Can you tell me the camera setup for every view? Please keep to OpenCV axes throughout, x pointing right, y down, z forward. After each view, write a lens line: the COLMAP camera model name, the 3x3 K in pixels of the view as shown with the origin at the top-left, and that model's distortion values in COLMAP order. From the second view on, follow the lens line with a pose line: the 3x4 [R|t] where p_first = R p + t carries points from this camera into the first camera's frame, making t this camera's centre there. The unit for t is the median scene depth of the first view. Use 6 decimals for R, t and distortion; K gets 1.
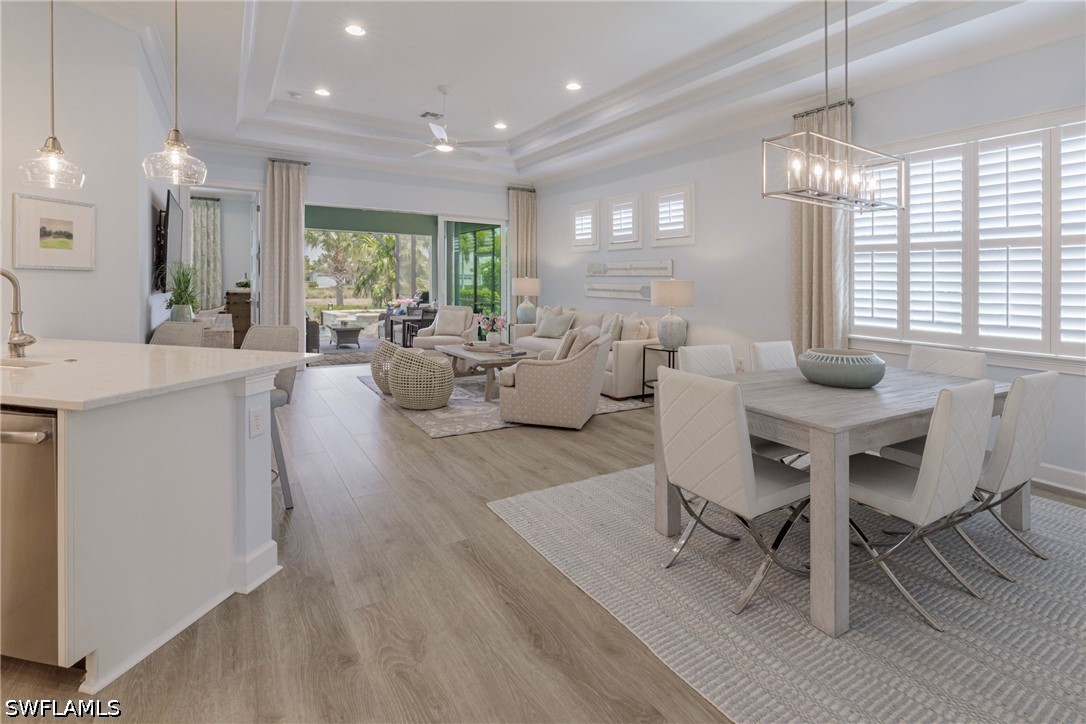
lens RADIAL K [[524.3, 0, 541.7], [0, 524.3, 282.9], [0, 0, 1]] dist [-0.001414, 0.000270]
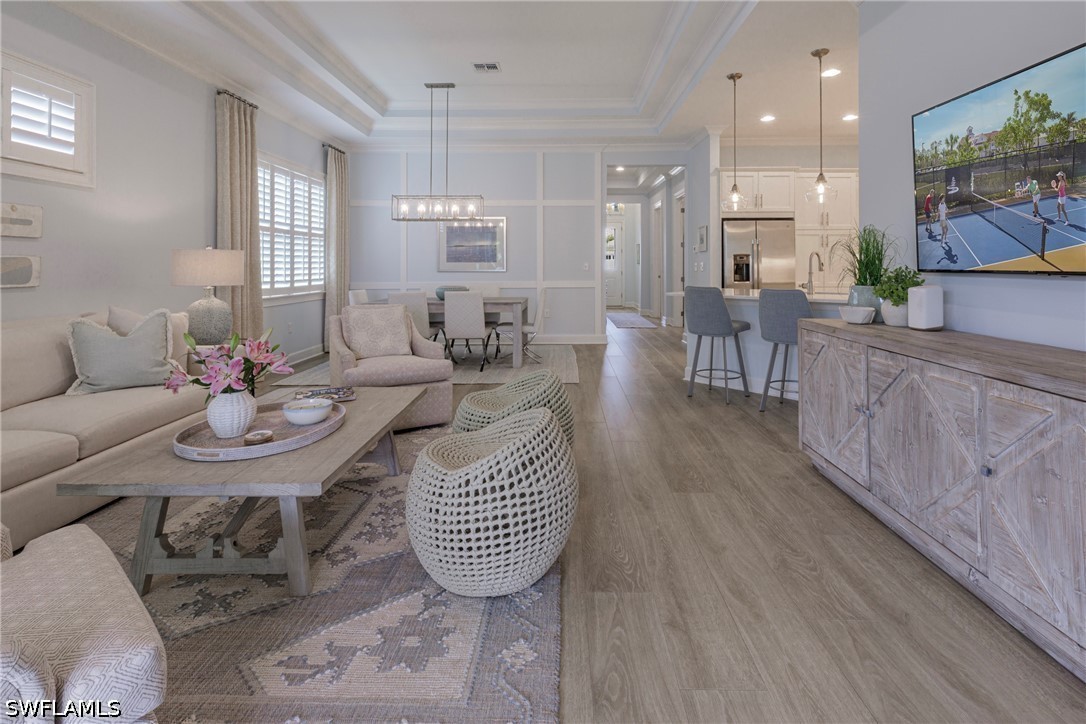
lens RADIAL K [[547.0, 0, 539.8], [0, 547.0, 261.5], [0, 0, 1]] dist [0.007411, -0.000046]
pose [[-0.834124, 0.003170, 0.551567, -0.436218], [0.005233, 0.999984, 0.002167, 0.010205], [-0.551552, 0.004694, -0.834128, 1.111724]]
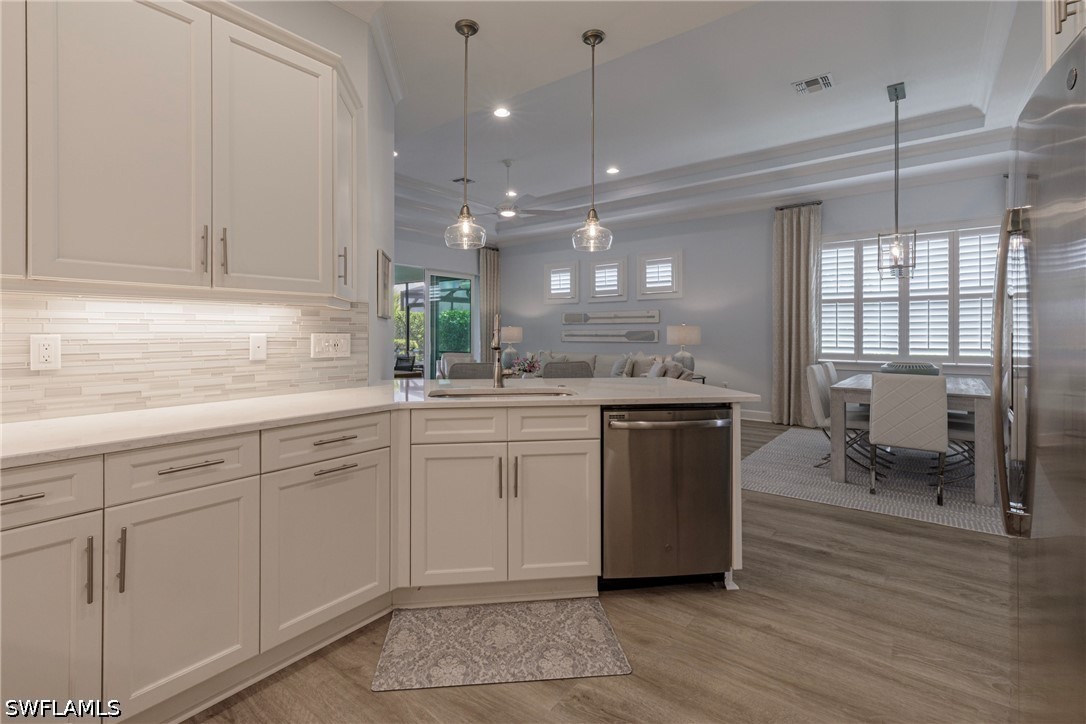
lens RADIAL K [[502.5, 0, 516.8], [0, 502.5, 334.8], [0, 0, 1]] dist [0.004517, 0.000606]
pose [[0.944841, -0.019053, 0.326974, -0.455312], [0.018913, 0.999815, 0.003608, 0.005083], [-0.326982, 0.002775, 0.945027, -0.044030]]
